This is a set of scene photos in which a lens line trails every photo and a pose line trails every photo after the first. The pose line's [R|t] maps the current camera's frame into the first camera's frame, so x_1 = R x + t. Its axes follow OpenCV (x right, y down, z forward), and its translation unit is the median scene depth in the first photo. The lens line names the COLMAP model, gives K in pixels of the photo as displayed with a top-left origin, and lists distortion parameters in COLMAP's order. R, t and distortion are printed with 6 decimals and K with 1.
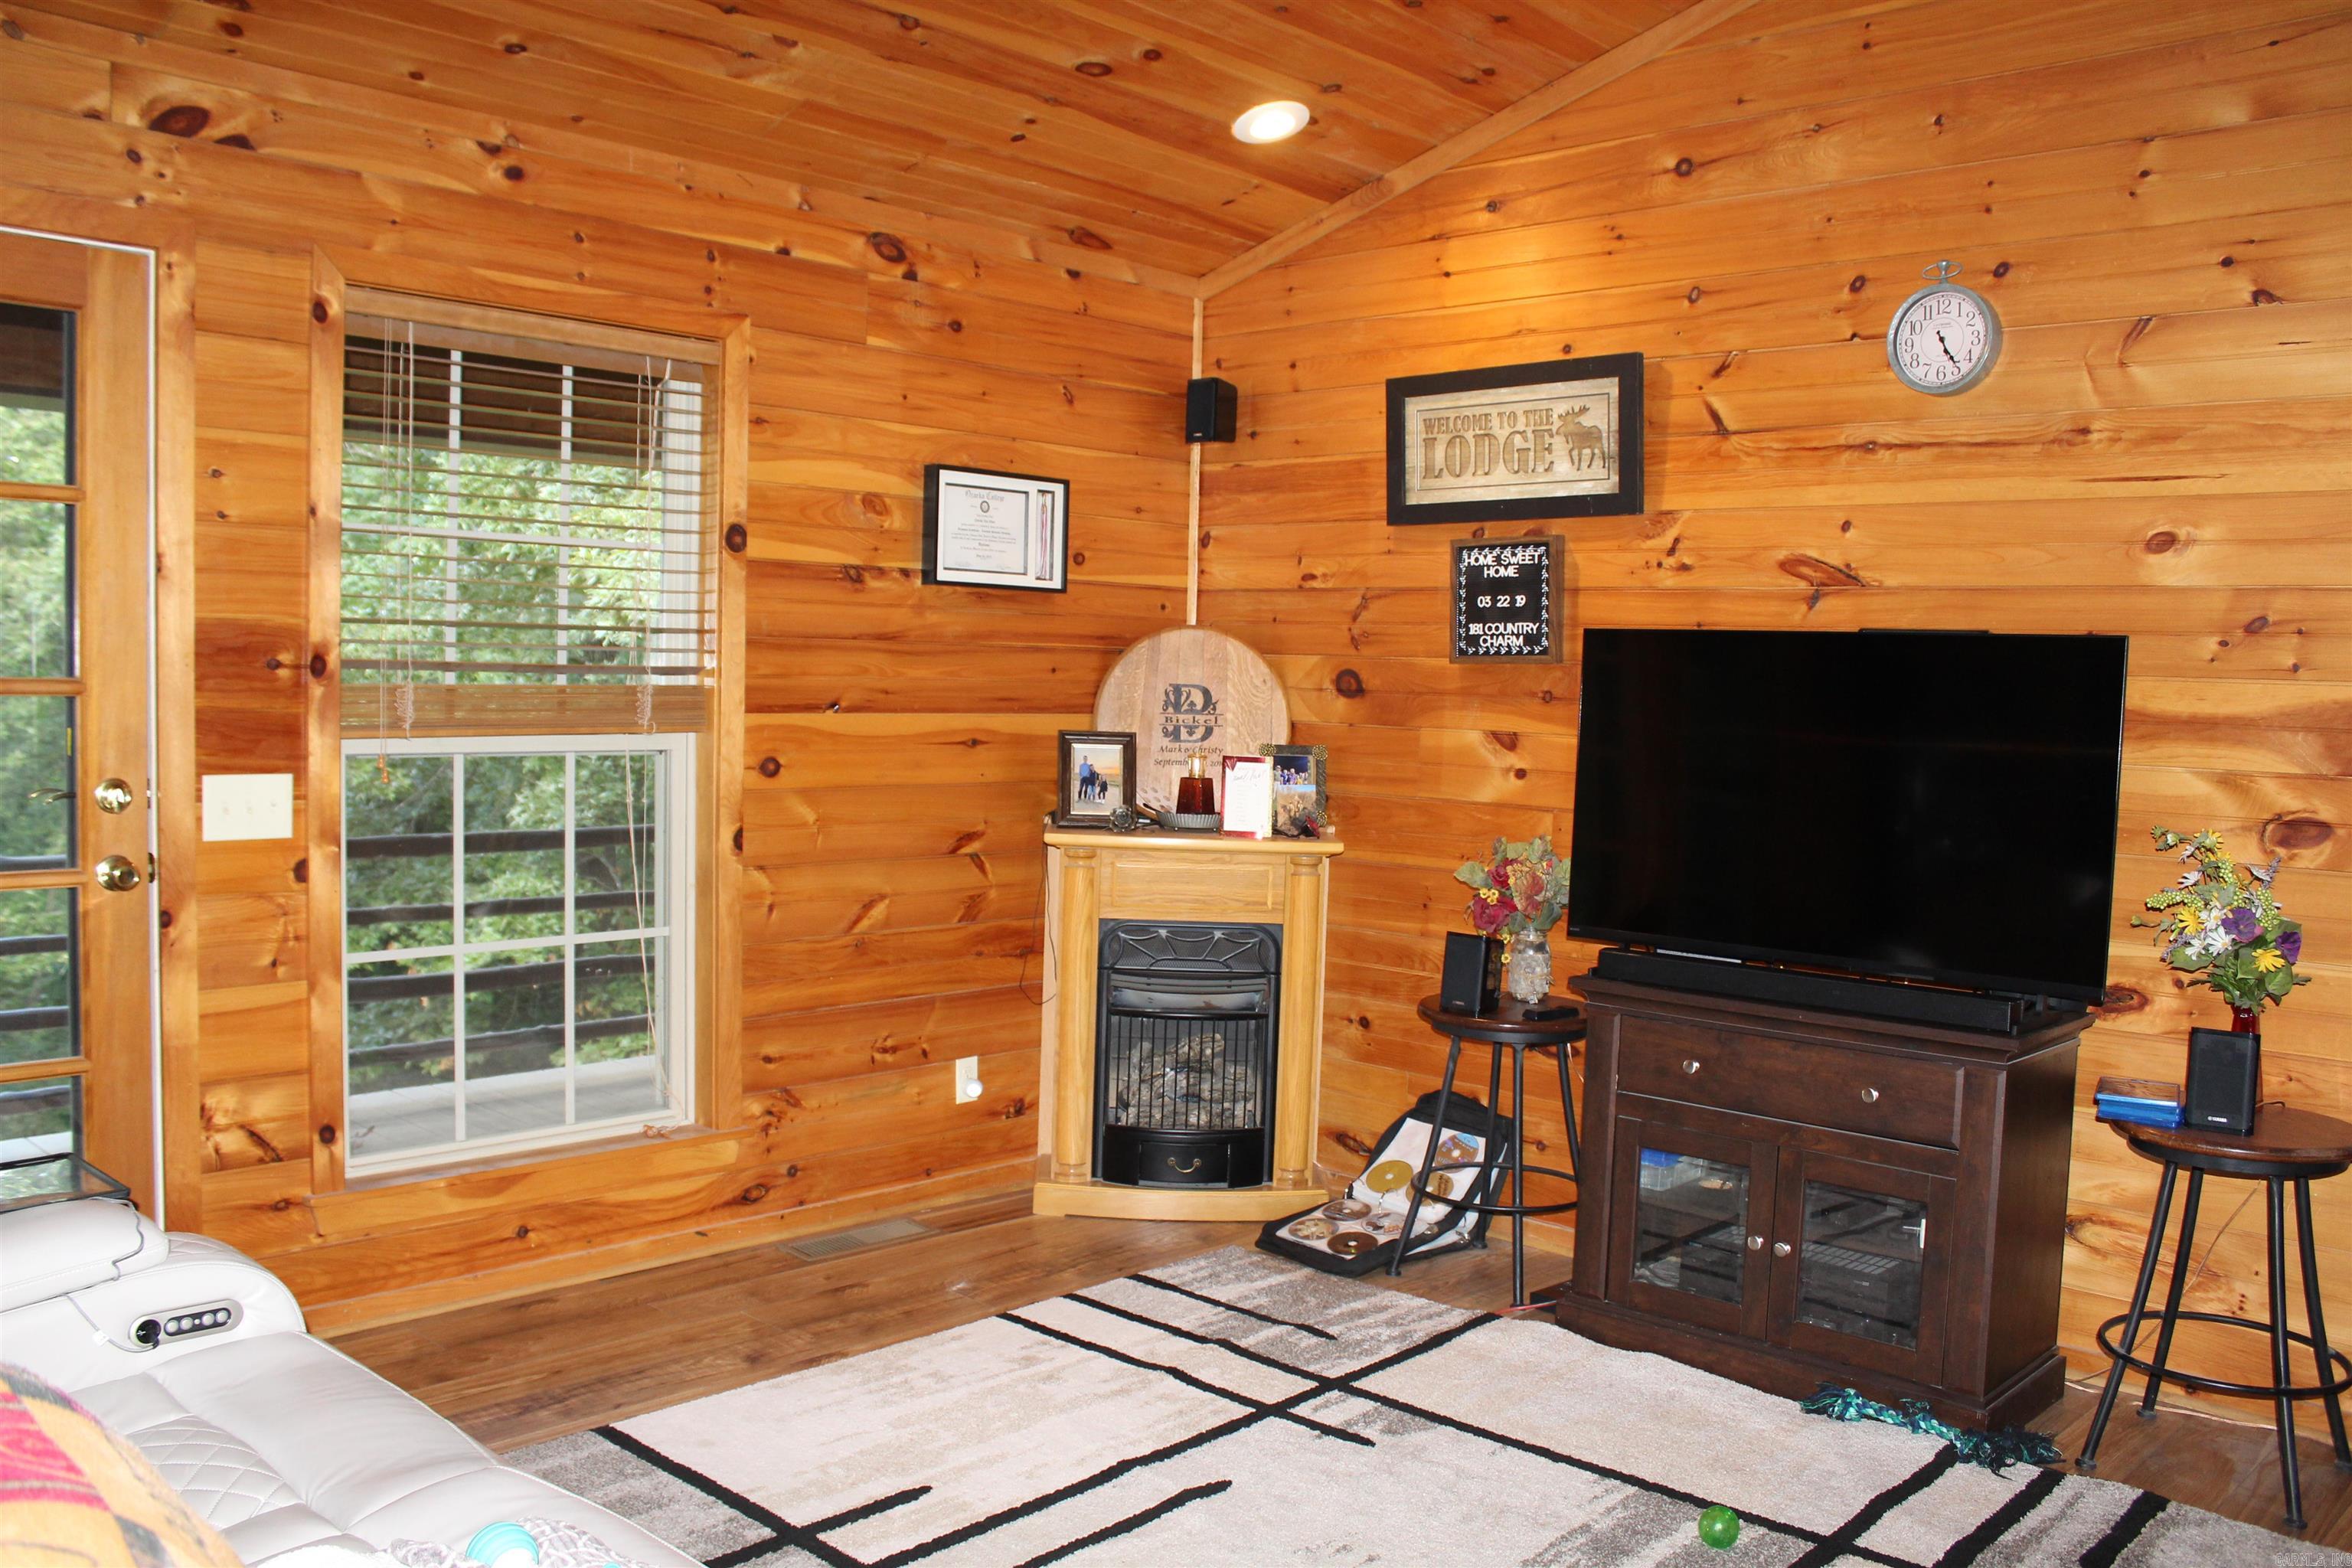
lens RADIAL K [[1937.6, 0, 1176.0], [0, 1937.6, 784.0], [0, 0, 1]] dist [-0.166654, 0.140310]
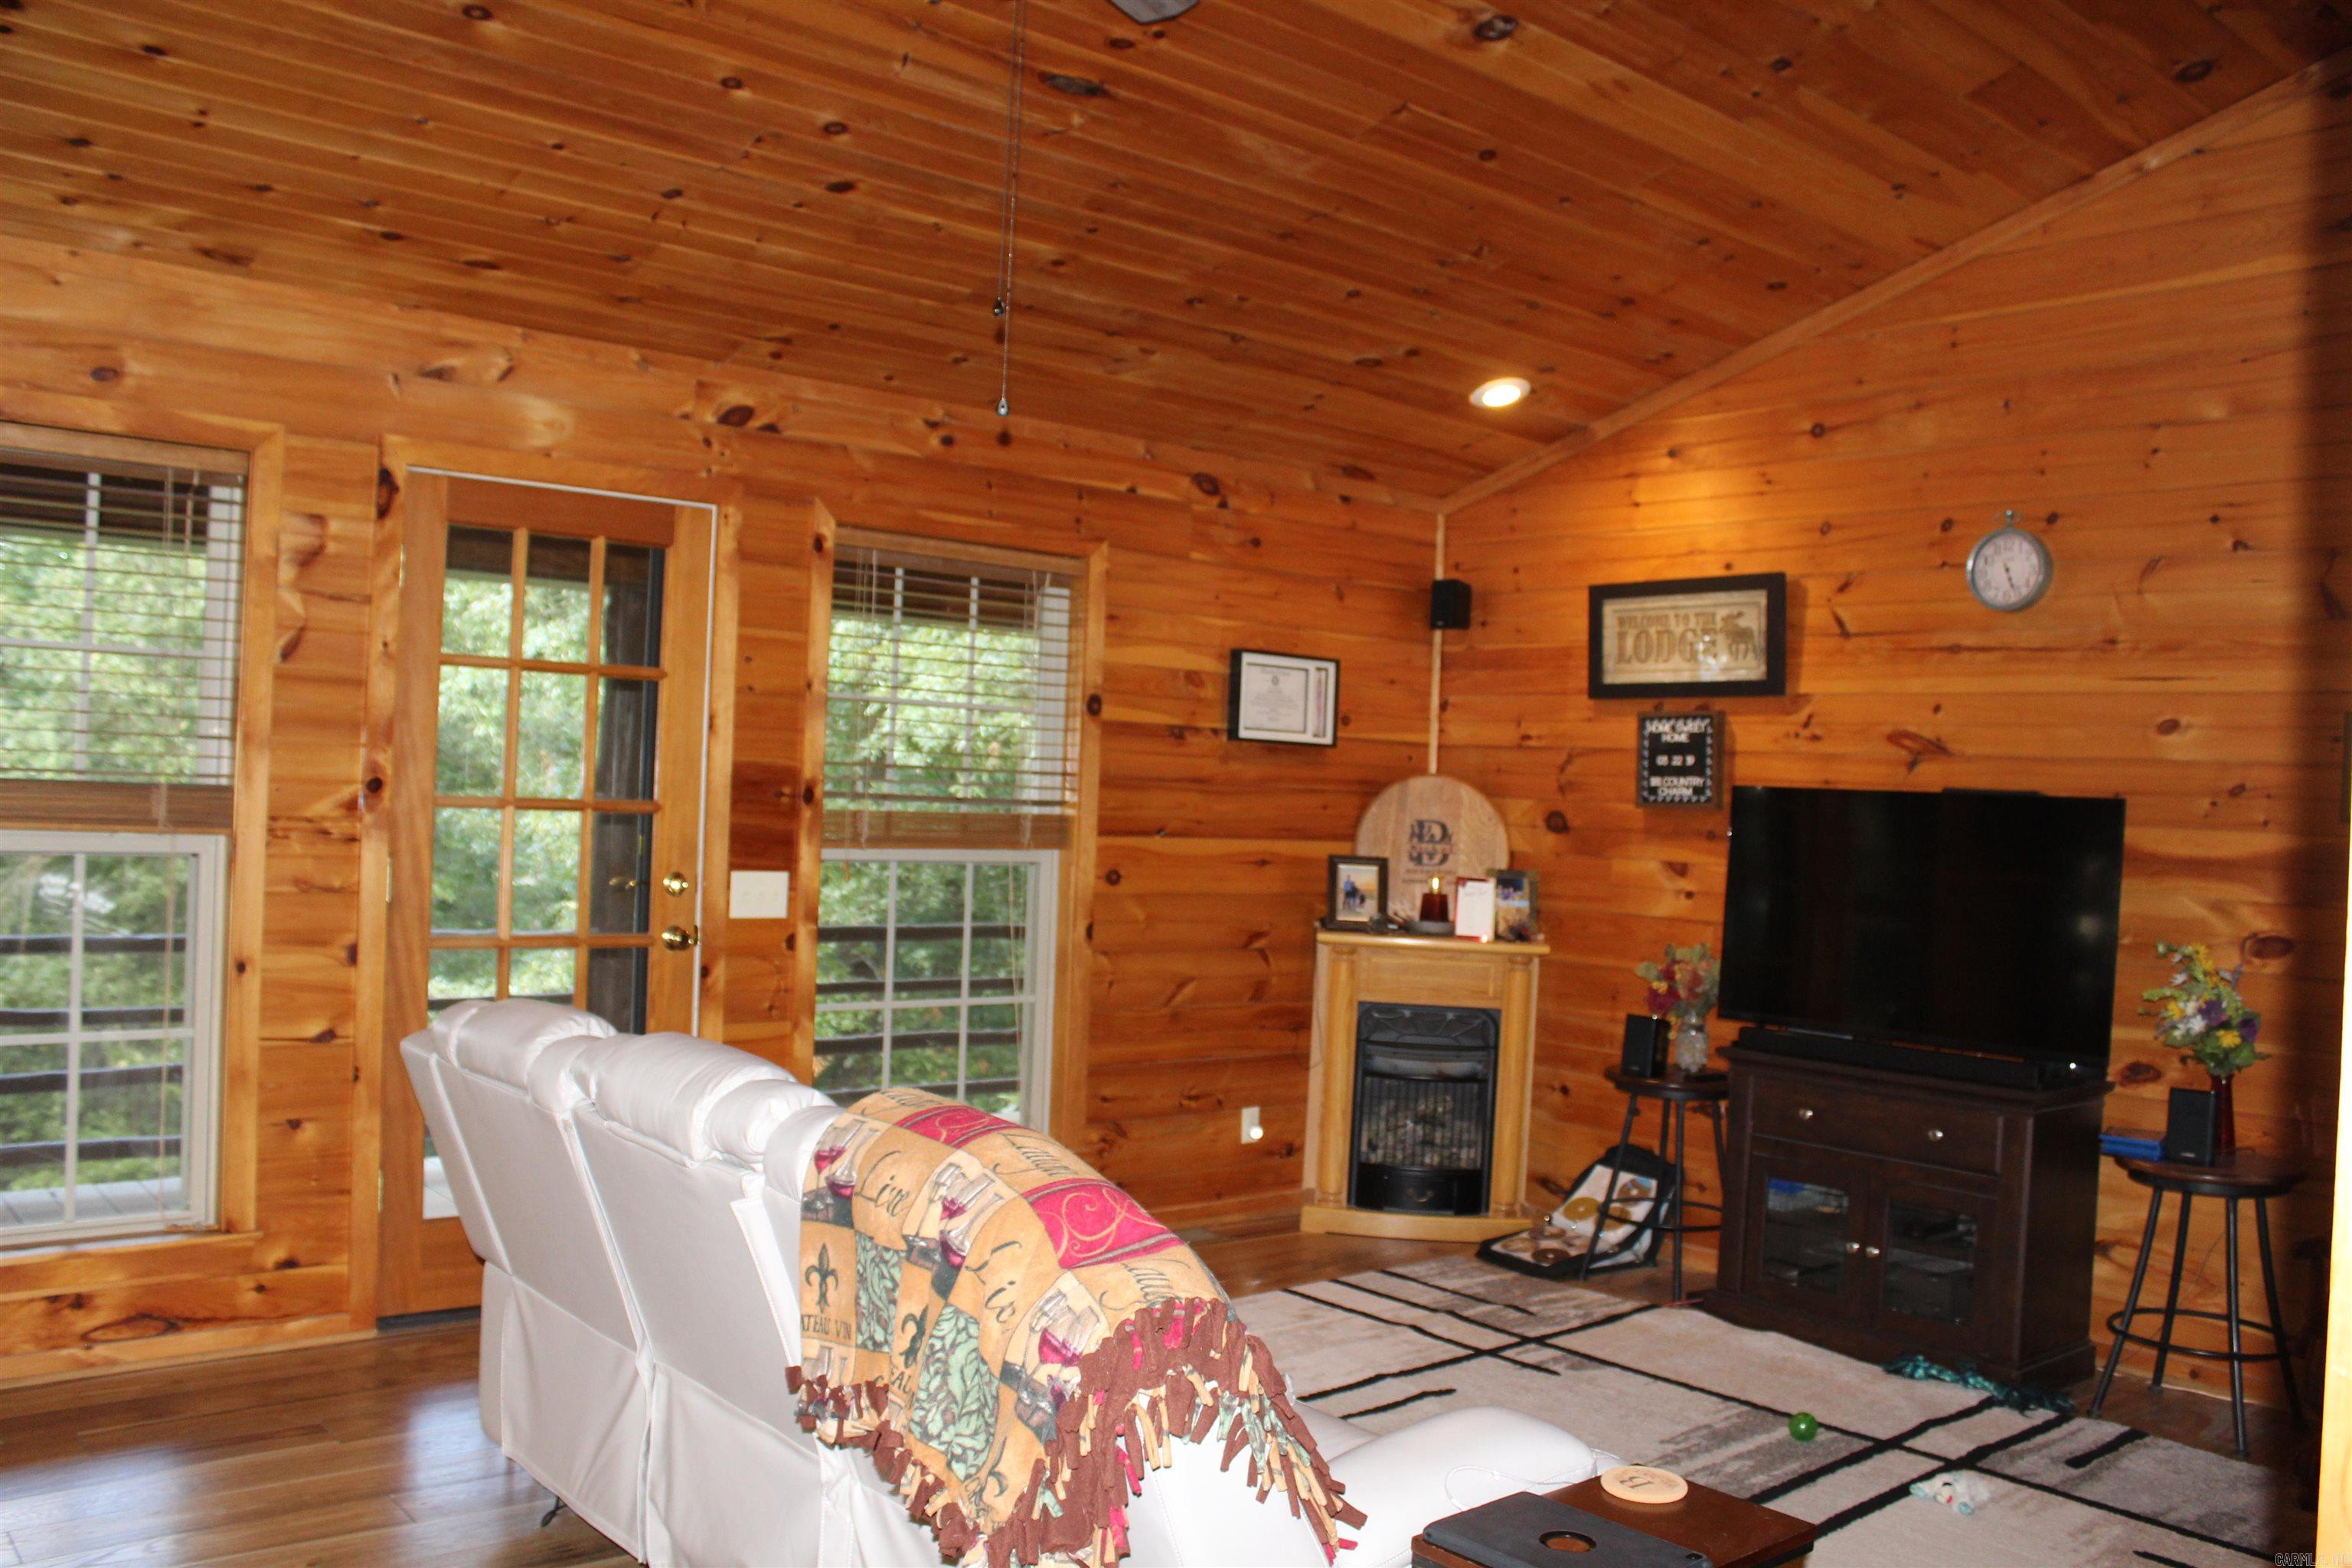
lens RADIAL K [[1937.6, 0, 1176.0], [0, 1937.6, 784.0], [0, 0, 1]] dist [-0.166654, 0.140310]
pose [[0.993360, 0.017338, -0.113734, -0.017969], [-0.024551, 0.997753, -0.062335, 0.009463], [0.112398, 0.064713, 0.991554, -0.328301]]
